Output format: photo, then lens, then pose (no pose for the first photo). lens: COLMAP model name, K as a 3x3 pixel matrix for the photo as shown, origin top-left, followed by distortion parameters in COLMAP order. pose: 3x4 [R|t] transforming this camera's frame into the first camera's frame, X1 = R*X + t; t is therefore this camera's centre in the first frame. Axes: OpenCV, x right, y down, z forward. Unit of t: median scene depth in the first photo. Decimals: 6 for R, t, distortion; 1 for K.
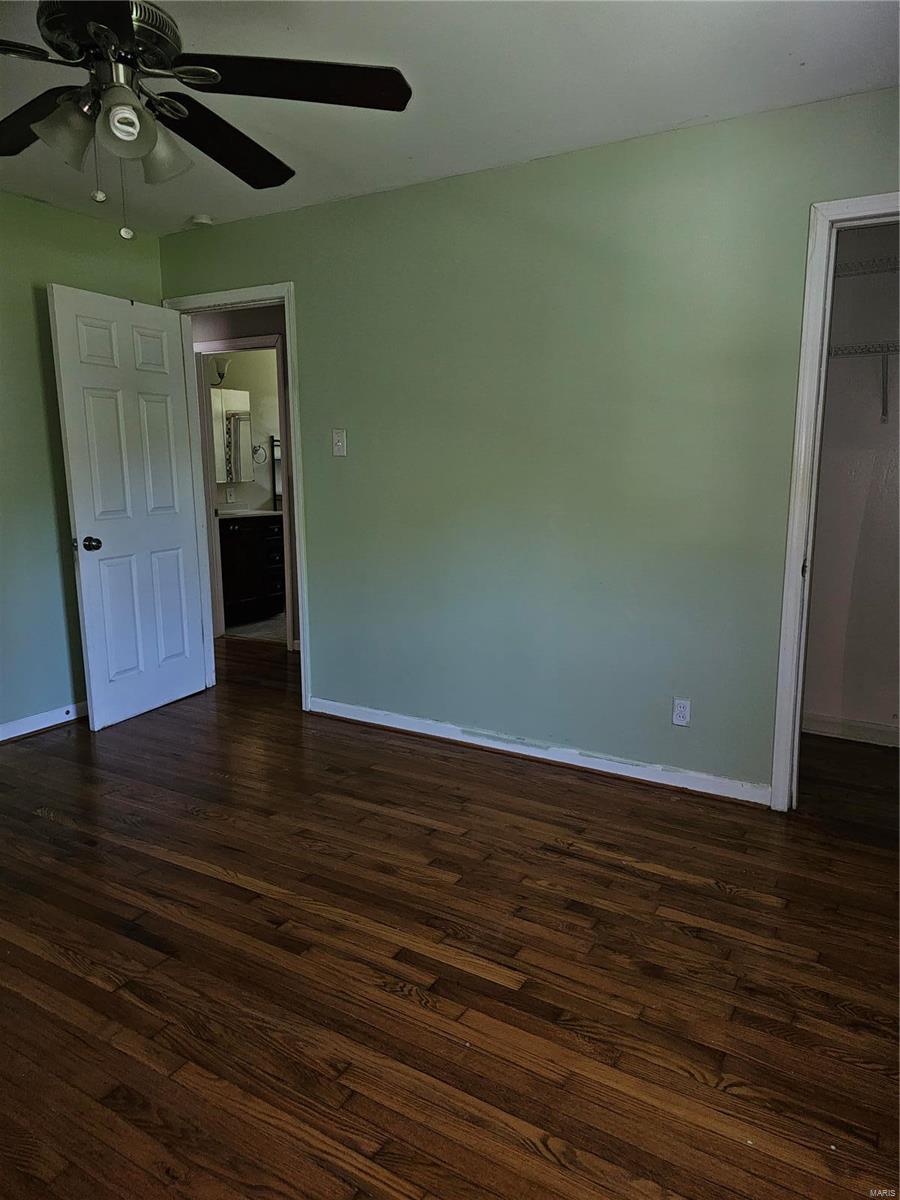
lens RADIAL K [[800.0, 0, 453.5], [0, 800.0, 604.7], [0, 0, 1]] dist [0.079557, -0.075372]
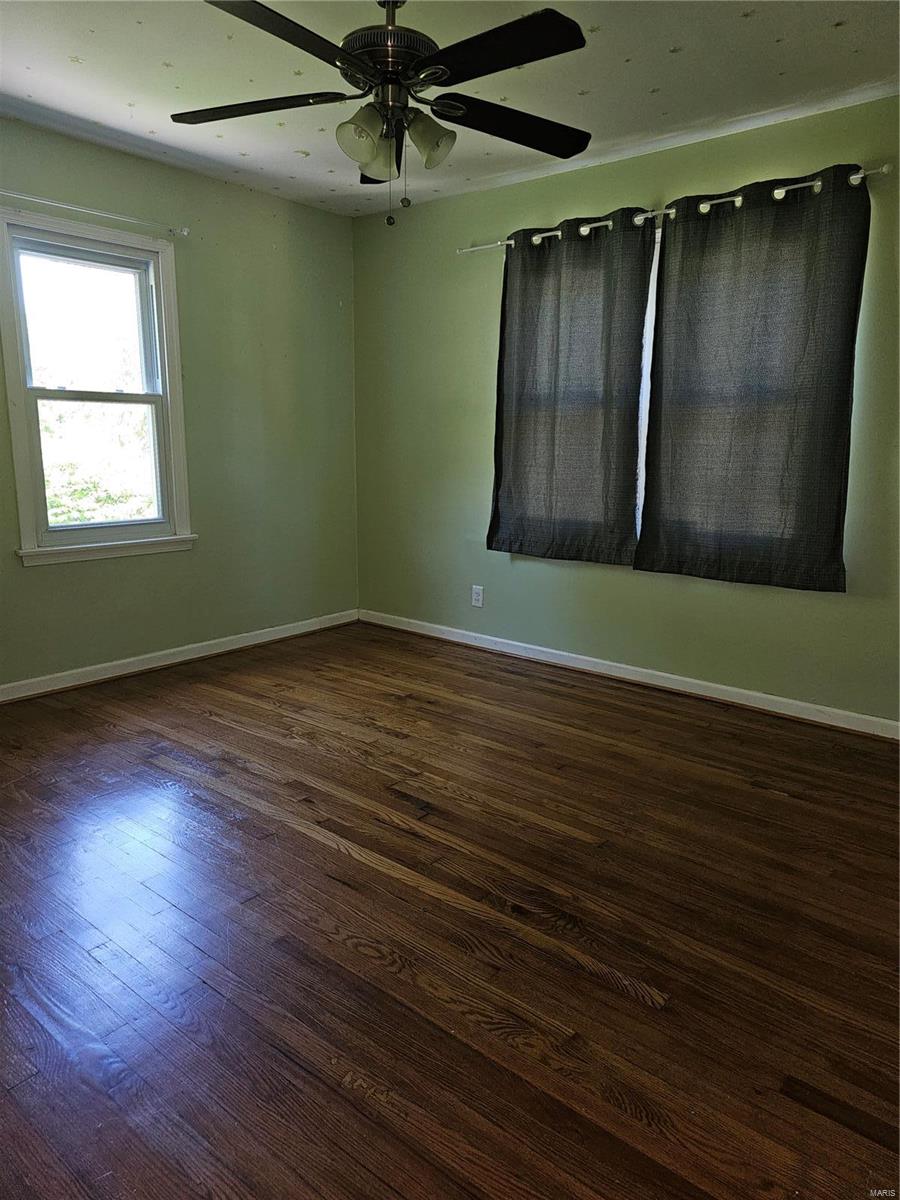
lens RADIAL K [[800.0, 0, 453.5], [0, 800.0, 604.7], [0, 0, 1]] dist [0.079557, -0.075372]
pose [[-0.989470, -0.036066, 0.140173, -0.287094], [0.019576, 0.926212, 0.376493, -0.149900], [-0.143409, 0.375273, -0.915753, 0.954420]]
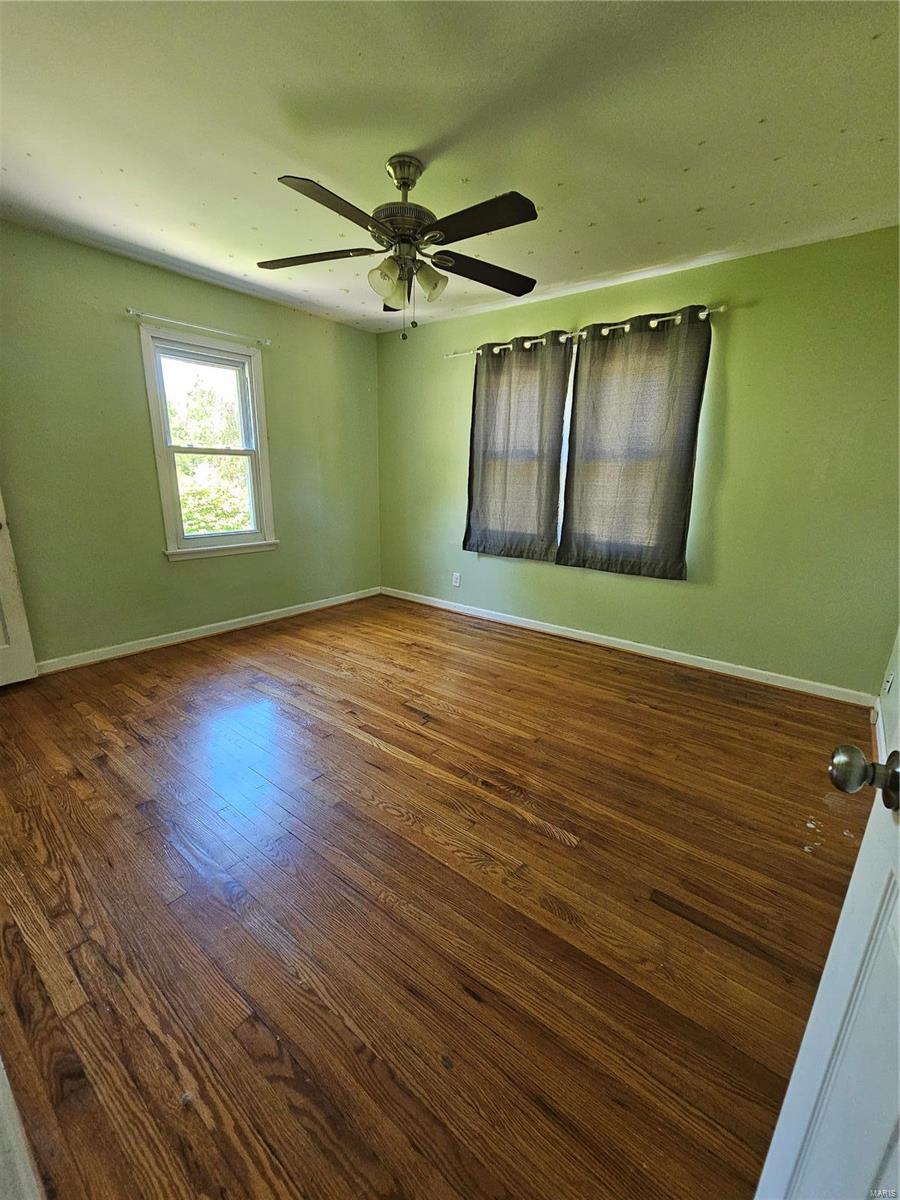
lens RADIAL K [[490.1, 0, 447.9], [0, 490.1, 614.6], [0, 0, 1]] dist [0.003020, -0.000142]
pose [[-0.992017, -0.049633, 0.115922, -0.275525], [0.006974, 0.896280, 0.443434, -0.151717], [-0.125908, 0.440702, -0.888779, 0.927334]]
